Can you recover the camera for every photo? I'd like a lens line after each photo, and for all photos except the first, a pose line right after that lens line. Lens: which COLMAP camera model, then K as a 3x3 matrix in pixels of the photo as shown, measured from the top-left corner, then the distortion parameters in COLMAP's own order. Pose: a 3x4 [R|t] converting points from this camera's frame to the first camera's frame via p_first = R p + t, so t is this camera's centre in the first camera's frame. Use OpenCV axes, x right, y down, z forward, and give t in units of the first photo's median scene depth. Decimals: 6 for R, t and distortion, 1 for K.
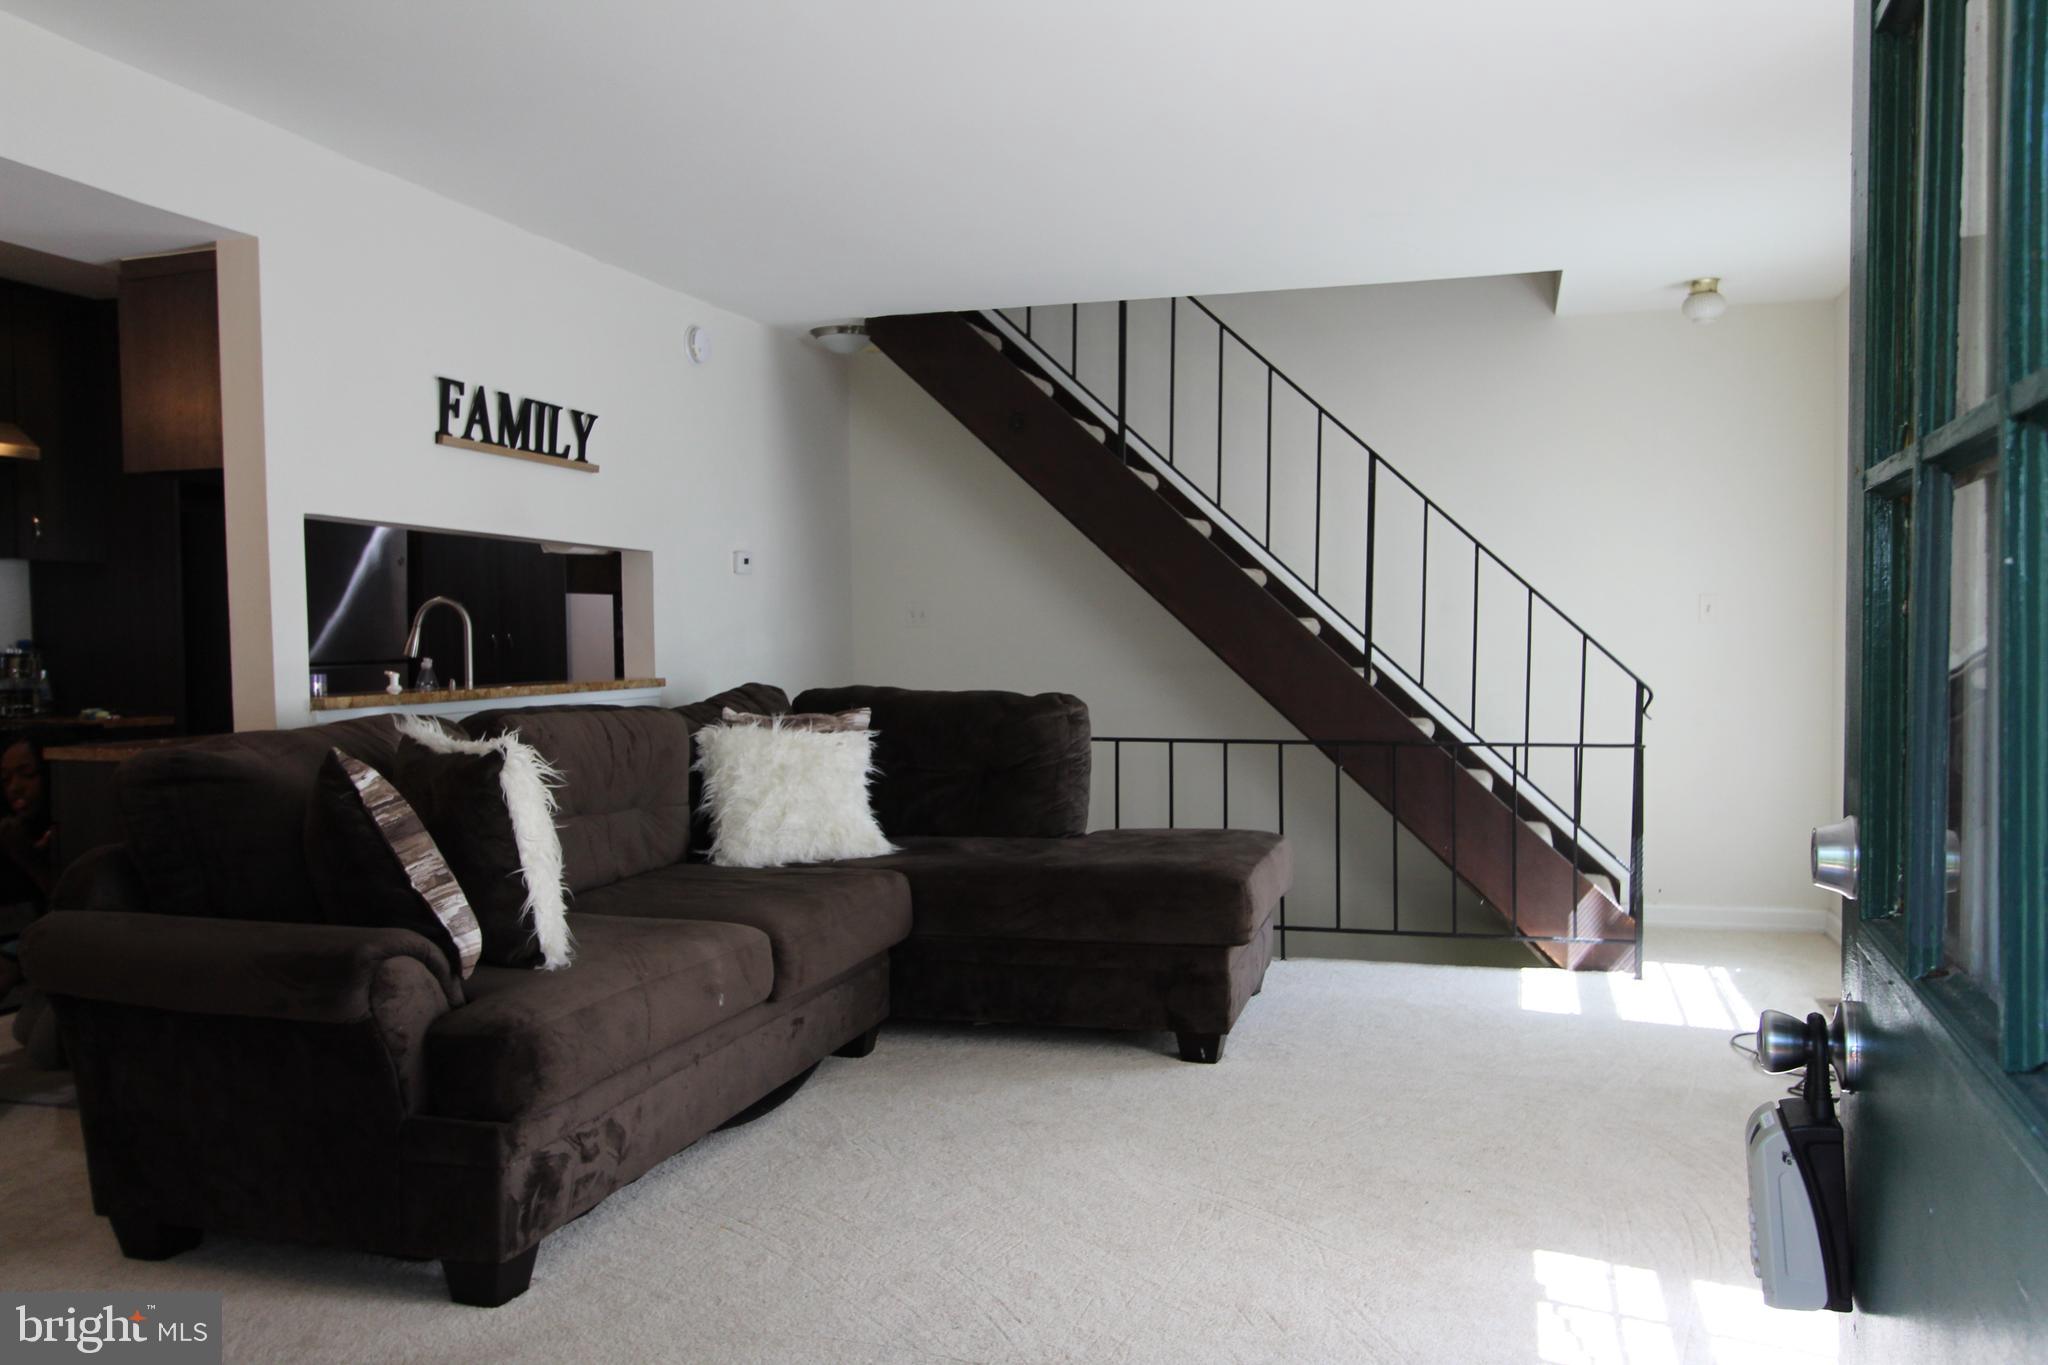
lens RADIAL K [[1638.5, 0, 1031.5], [0, 1638.5, 692.0], [0, 0, 1]] dist [-0.019140, 0.043887]
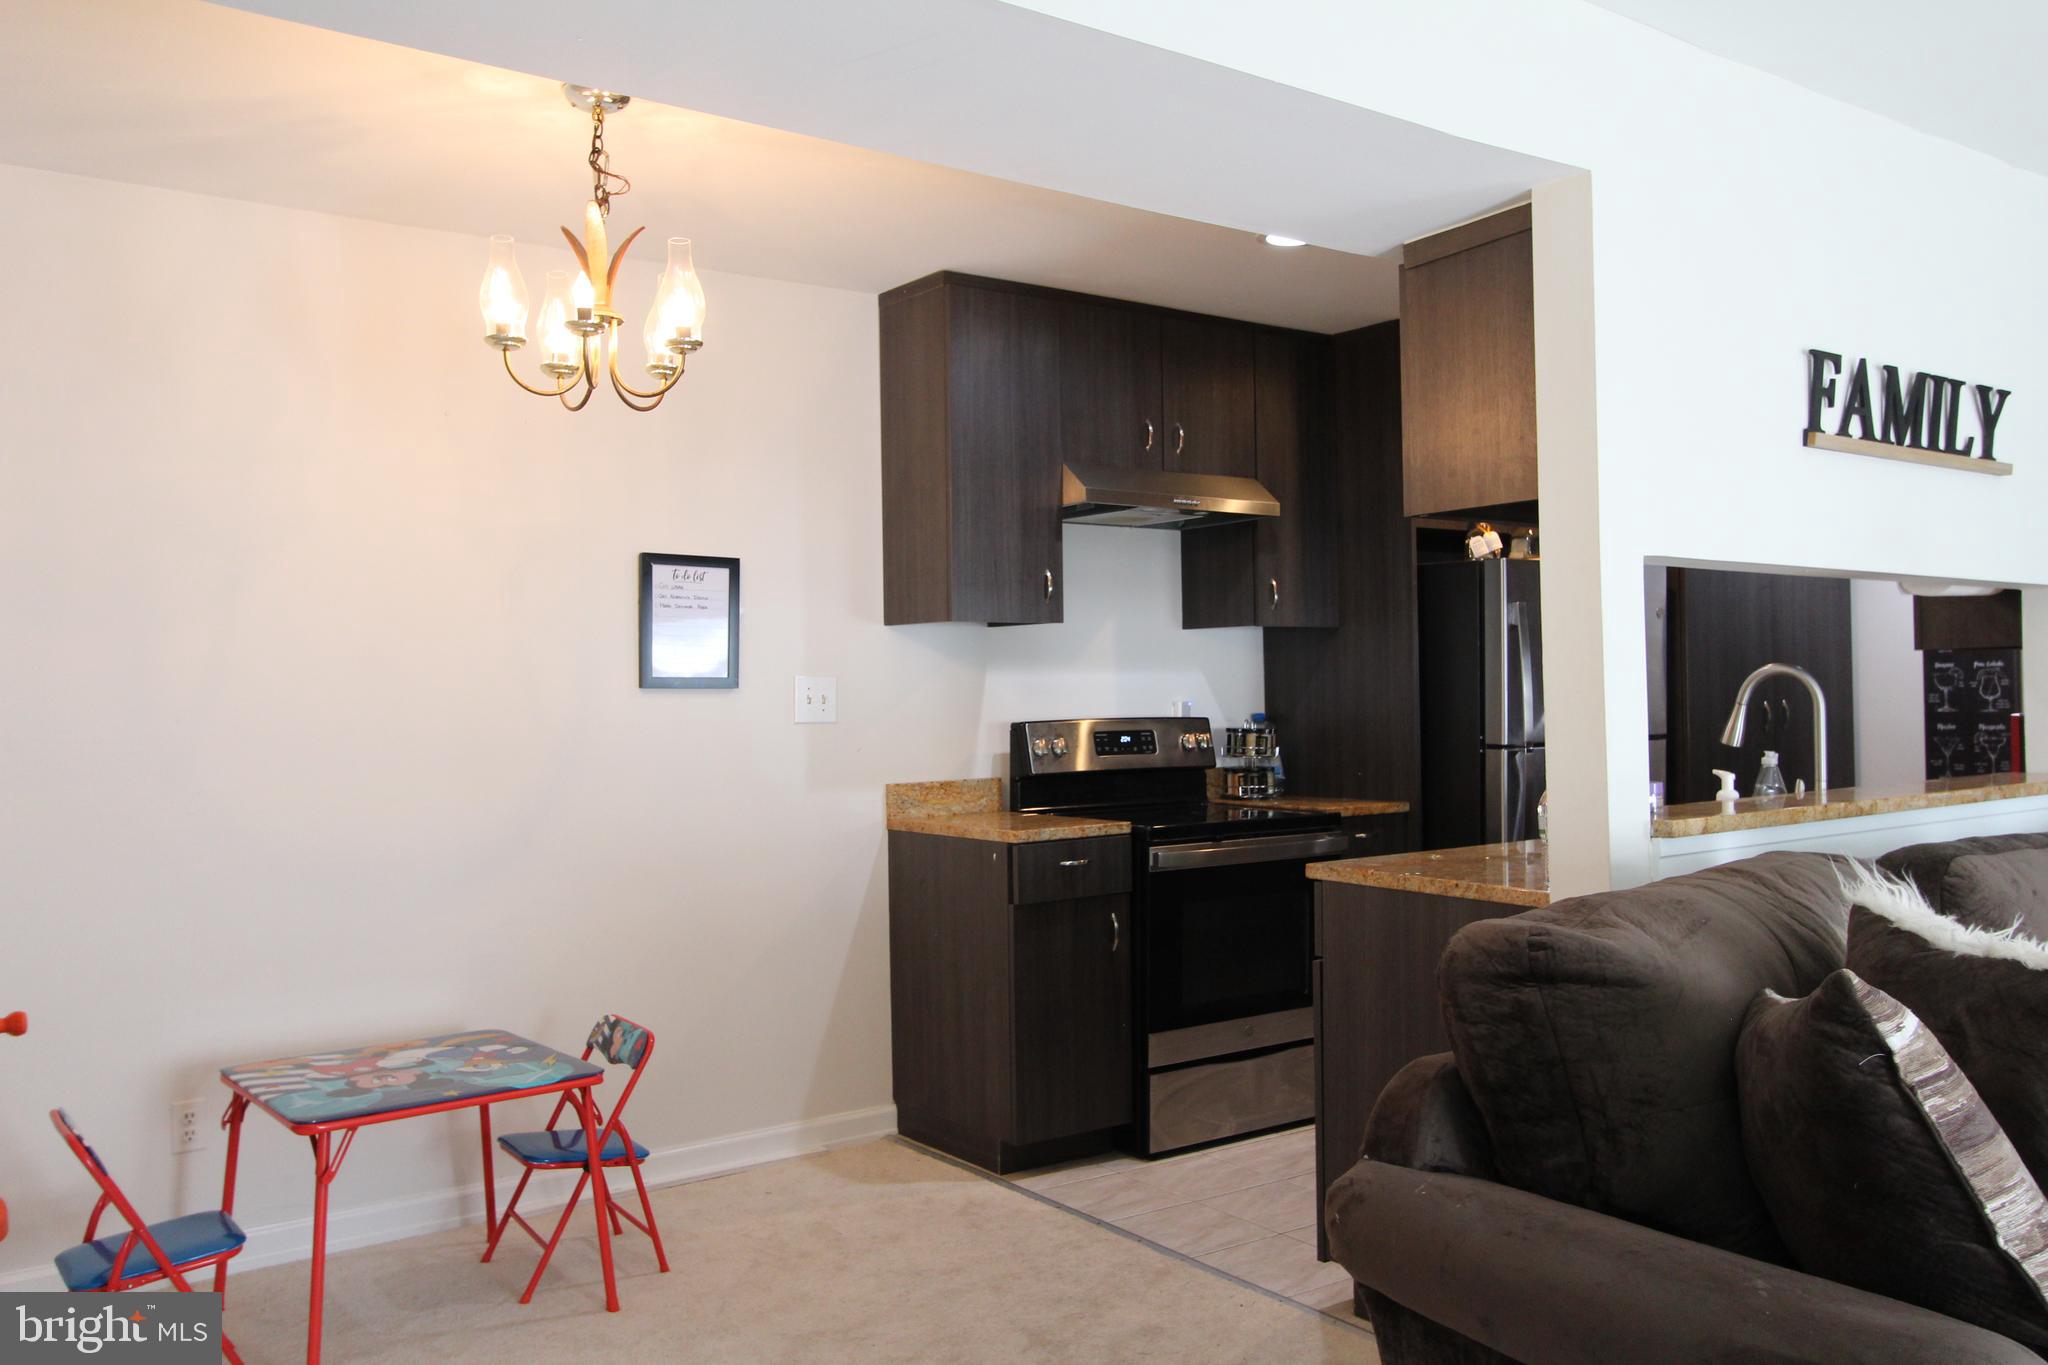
lens RADIAL K [[1638.5, 0, 1031.5], [0, 1638.5, 692.0], [0, 0, 1]] dist [-0.019140, 0.043887]
pose [[0.789716, -0.004807, -0.613454, -0.203305], [-0.010452, 0.999719, -0.021290, -0.030514], [0.613384, 0.023225, 0.789443, 0.261416]]
